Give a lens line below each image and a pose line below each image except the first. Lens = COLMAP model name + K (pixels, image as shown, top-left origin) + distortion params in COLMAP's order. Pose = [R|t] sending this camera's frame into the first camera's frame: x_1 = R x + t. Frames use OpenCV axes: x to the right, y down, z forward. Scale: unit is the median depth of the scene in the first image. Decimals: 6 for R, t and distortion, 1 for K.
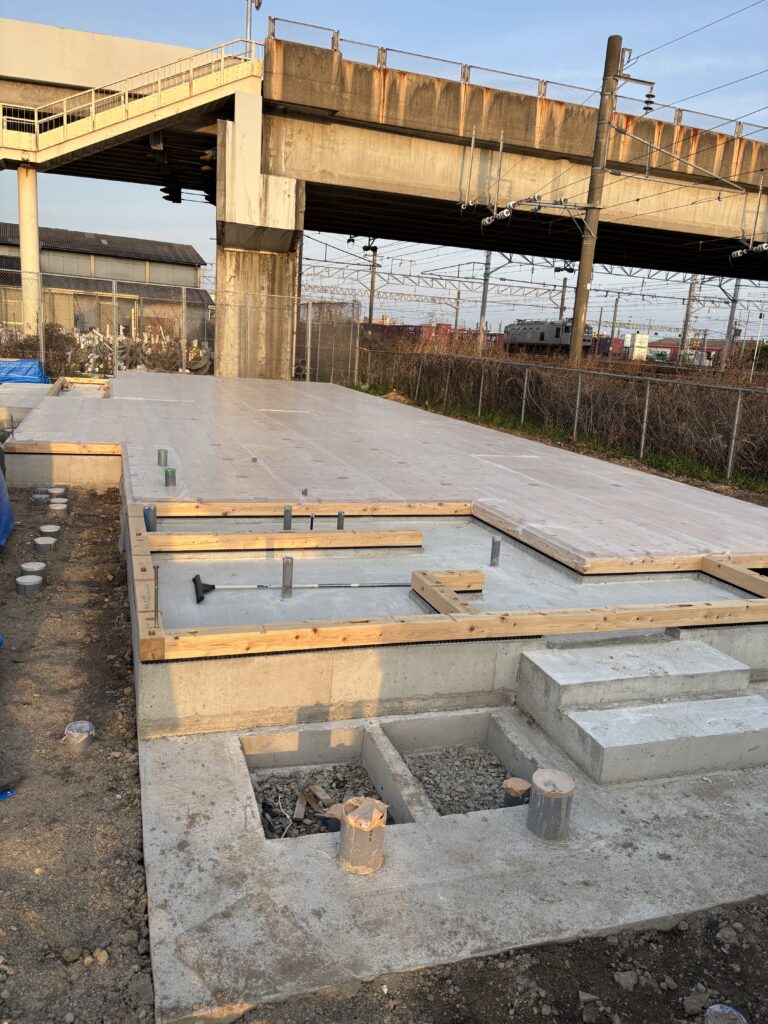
lens RADIAL K [[769.7, 0, 384.2], [0, 769.7, 511.7], [0, 0, 1]] dist [0.037854, -0.012415]
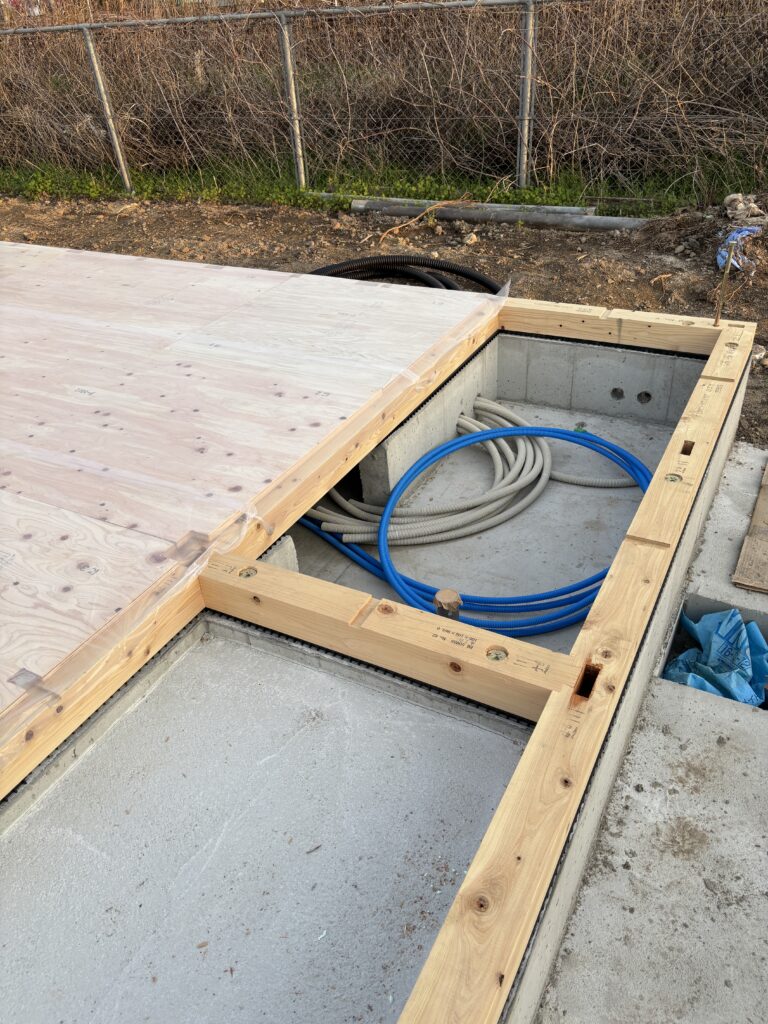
lens RADIAL K [[769.7, 0, 383.2], [0, 769.7, 510.7], [0, 0, 1]] dist [0.037854, -0.012415]
pose [[0.725807, -0.472347, 0.500093, 0.142937], [0.262787, 0.862236, 0.433005, -0.034289], [-0.635726, -0.182860, 0.749943, 0.321586]]
